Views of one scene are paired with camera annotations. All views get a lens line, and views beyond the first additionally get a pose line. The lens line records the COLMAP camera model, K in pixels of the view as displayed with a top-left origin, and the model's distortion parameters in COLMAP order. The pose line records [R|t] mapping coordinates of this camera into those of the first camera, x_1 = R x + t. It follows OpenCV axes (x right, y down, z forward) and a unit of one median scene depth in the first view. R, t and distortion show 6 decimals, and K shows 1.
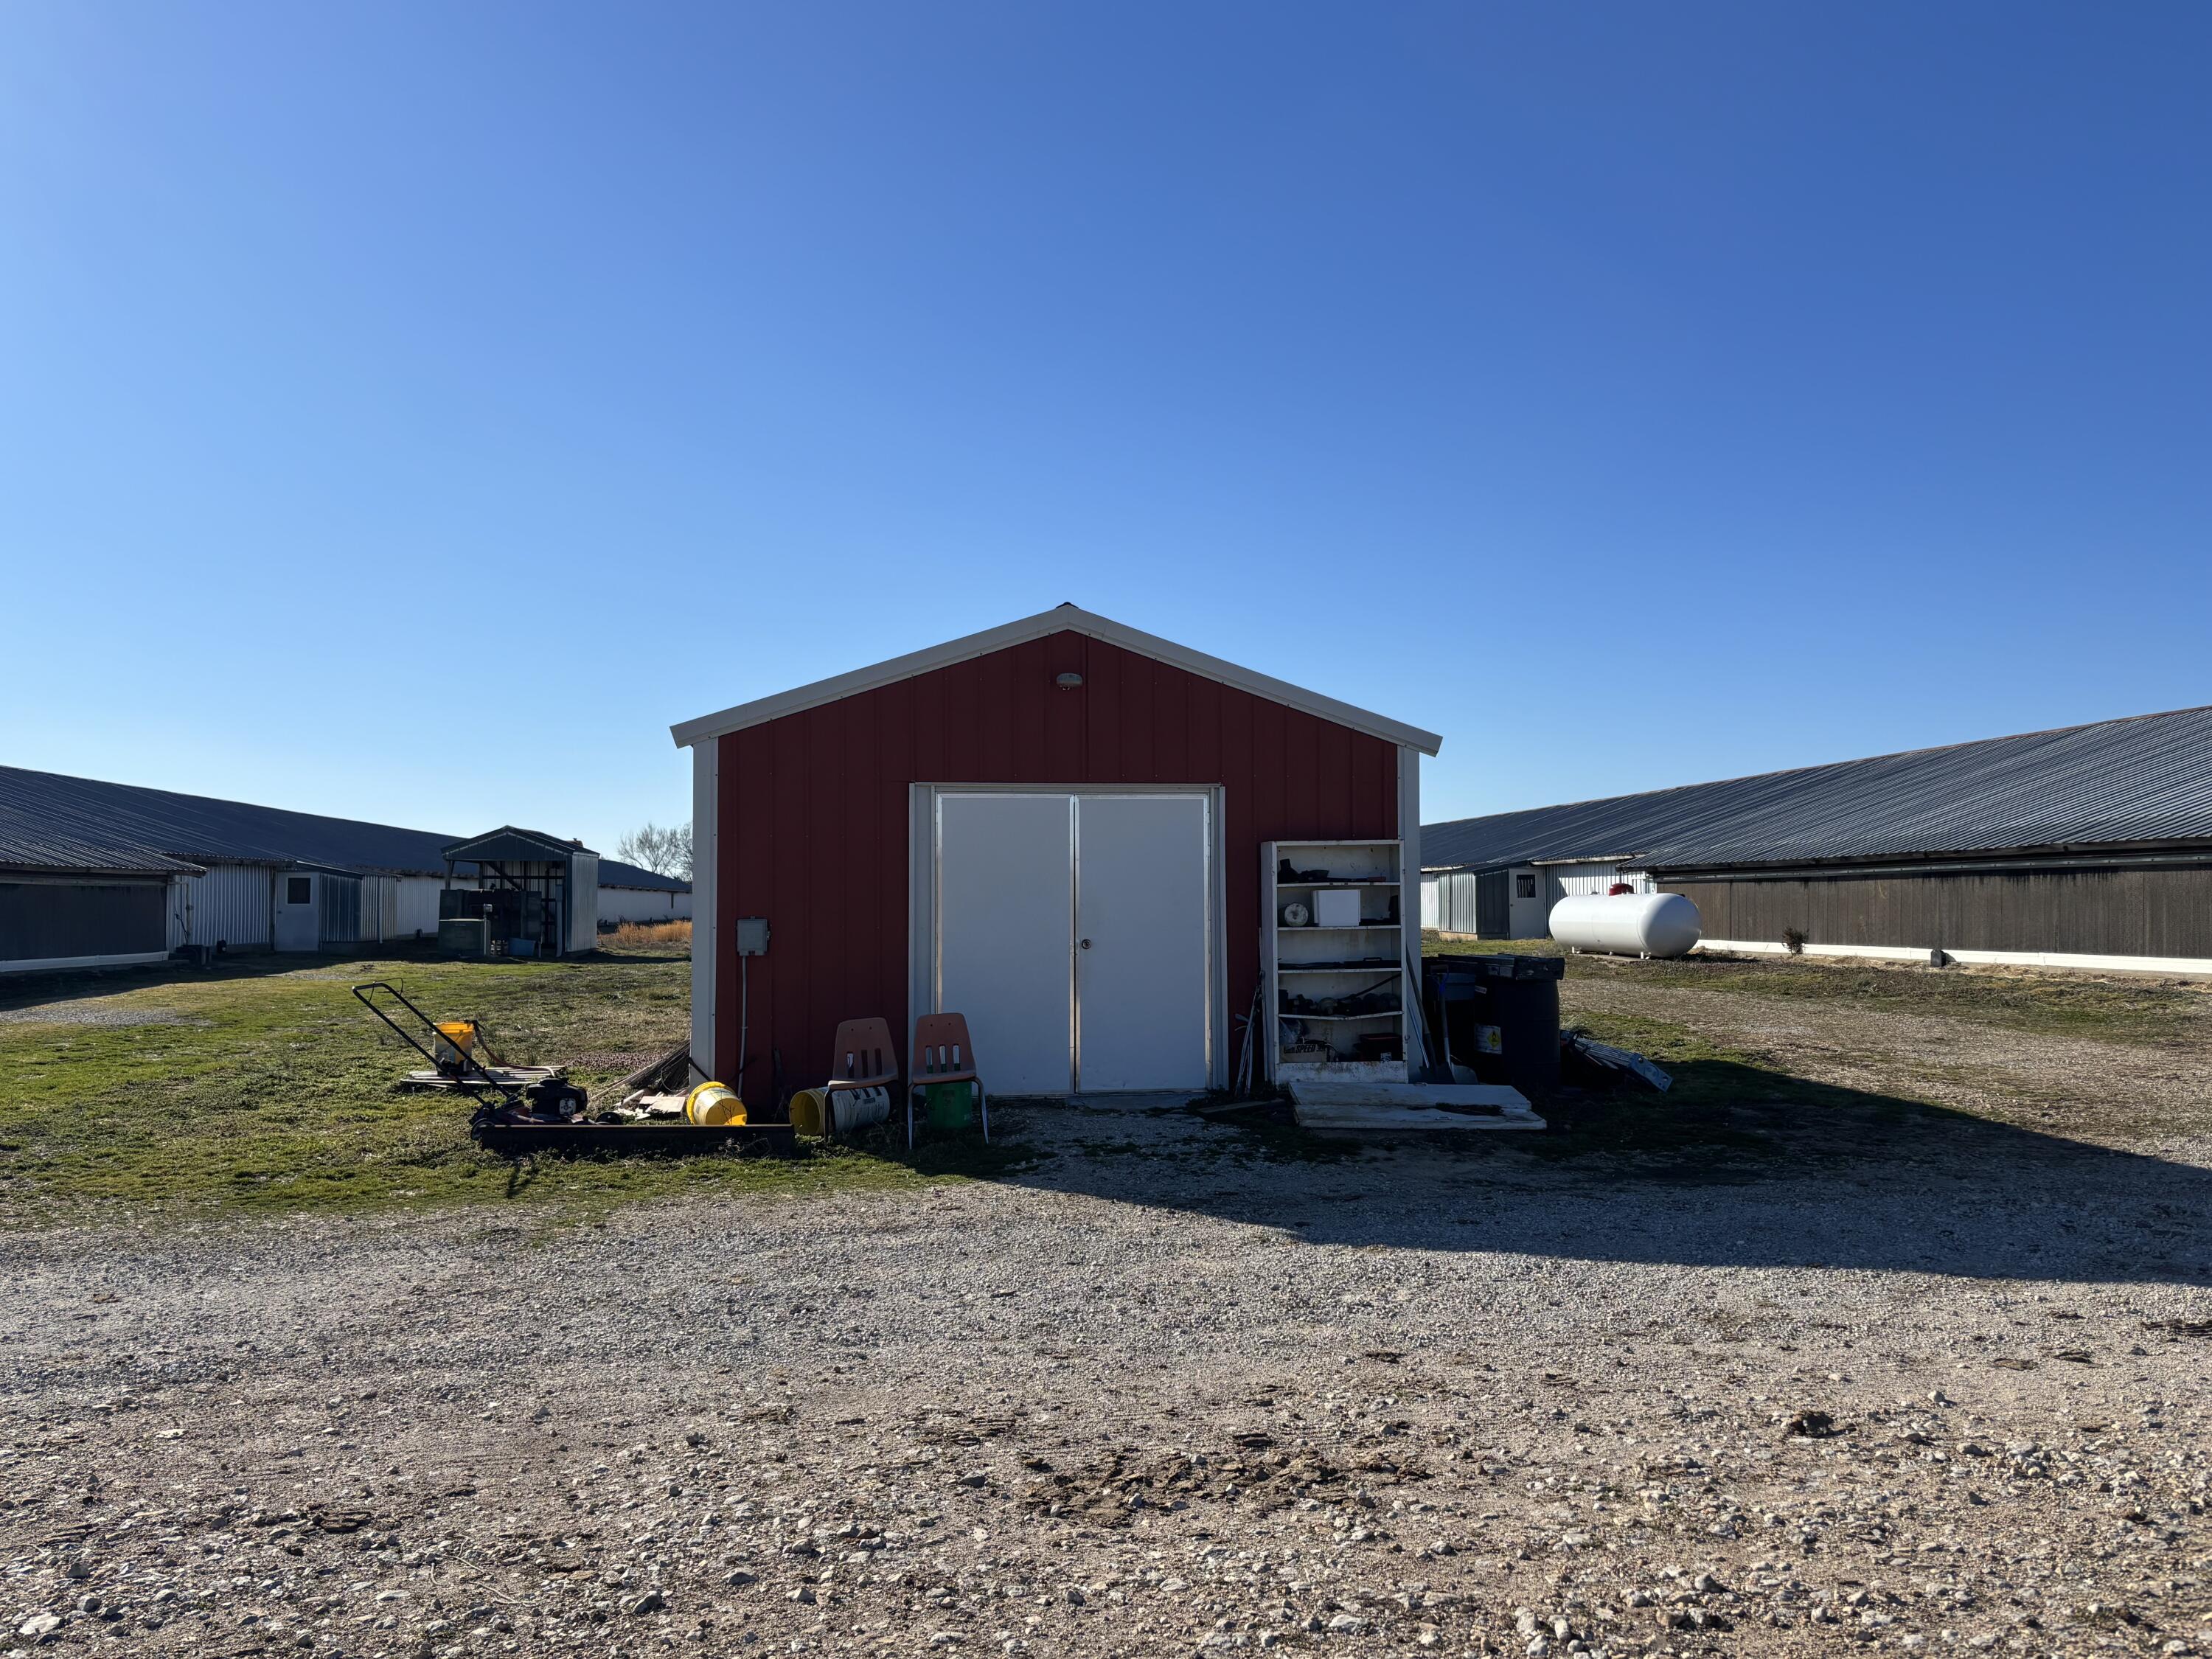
lens RADIAL K [[1741.2, 0, 1105.9], [0, 1741.2, 829.6], [0, 0, 1]] dist [-0.000633, 0.000013]
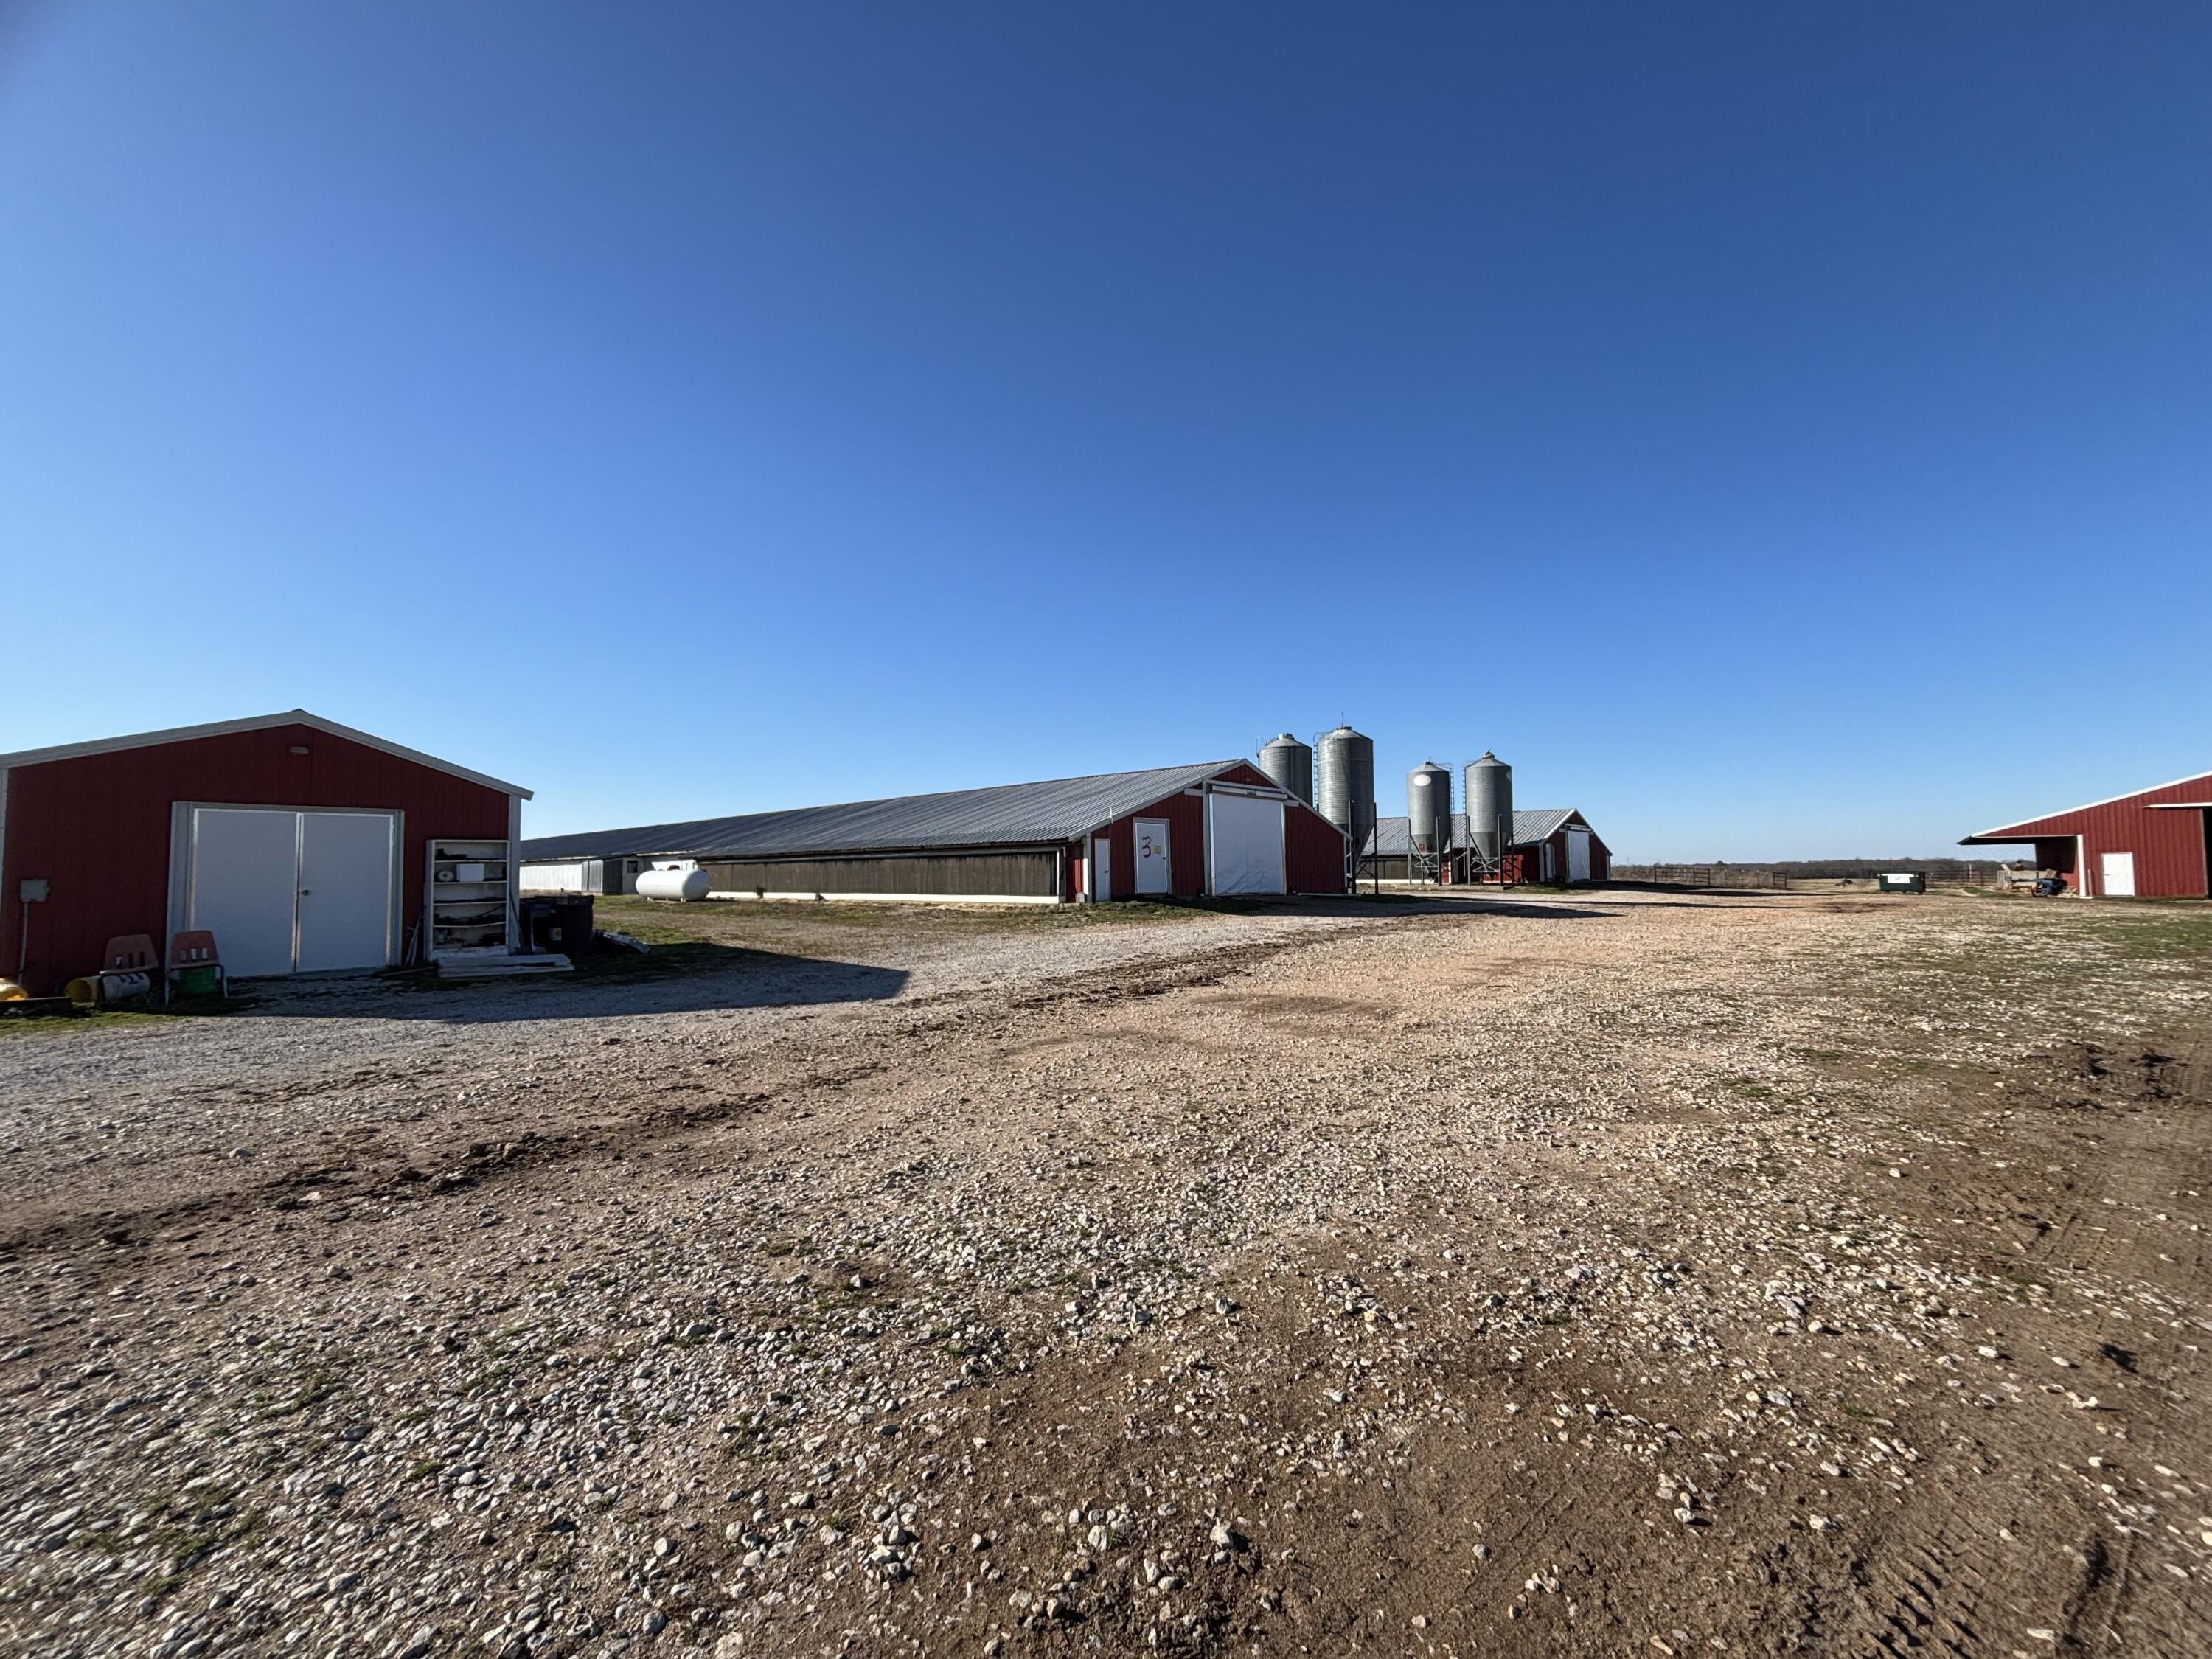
lens RADIAL K [[889.9, 0, 1105.1], [0, 889.9, 833.7], [0, 0, 1]] dist [0.000656, -0.000139]
pose [[0.763694, 0.025157, 0.645088, 0.026063], [-0.020640, 0.999681, -0.014551, -0.001307], [-0.645248, -0.002203, 0.763970, -0.283147]]
